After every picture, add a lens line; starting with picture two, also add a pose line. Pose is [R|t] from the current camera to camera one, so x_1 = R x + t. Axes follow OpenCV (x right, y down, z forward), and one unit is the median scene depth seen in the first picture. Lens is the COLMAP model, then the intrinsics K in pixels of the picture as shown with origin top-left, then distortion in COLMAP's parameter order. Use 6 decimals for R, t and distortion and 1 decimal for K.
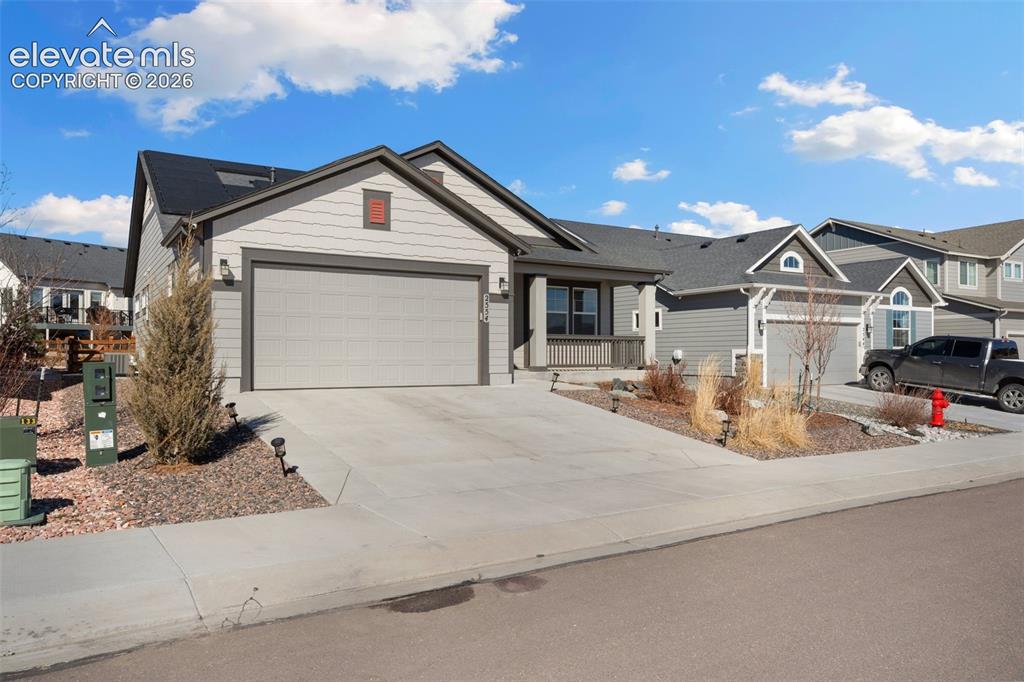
lens RADIAL K [[717.3, 0, 512.0], [0, 717.3, 341.0], [0, 0, 1]] dist [0.003262, 0.000366]
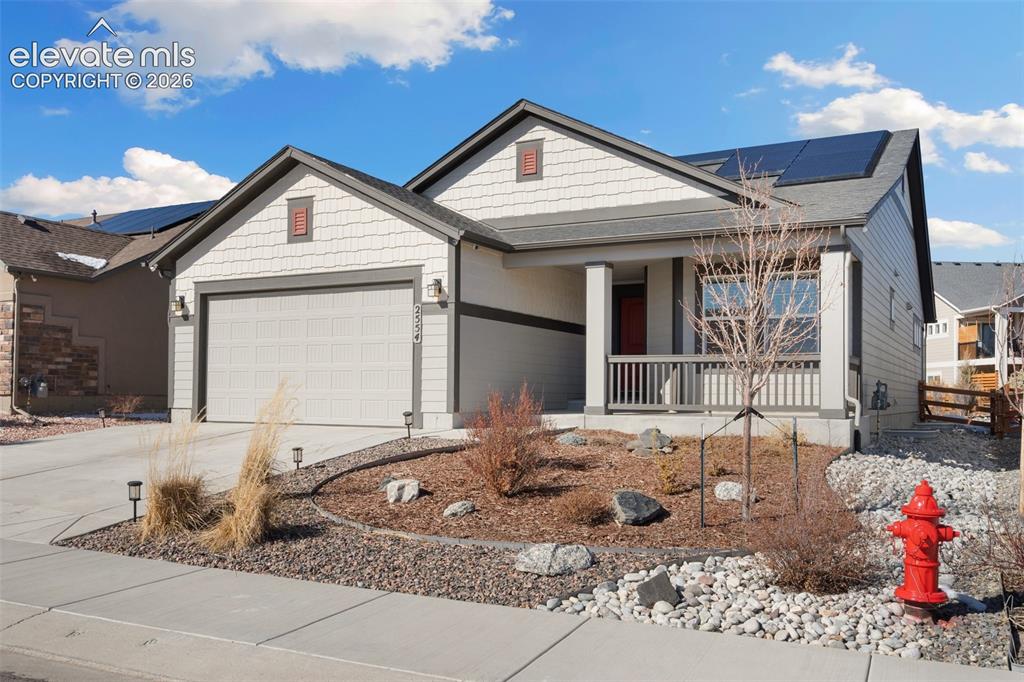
lens RADIAL K [[885.7, 0, 510.6], [0, 885.7, 365.9], [0, 0, 1]] dist [0.000796, -0.000048]
pose [[0.513543, -0.027349, -0.857628, 0.790162], [0.009147, 0.999610, -0.026400, 0.022704], [0.858015, 0.005712, 0.513593, 0.617620]]
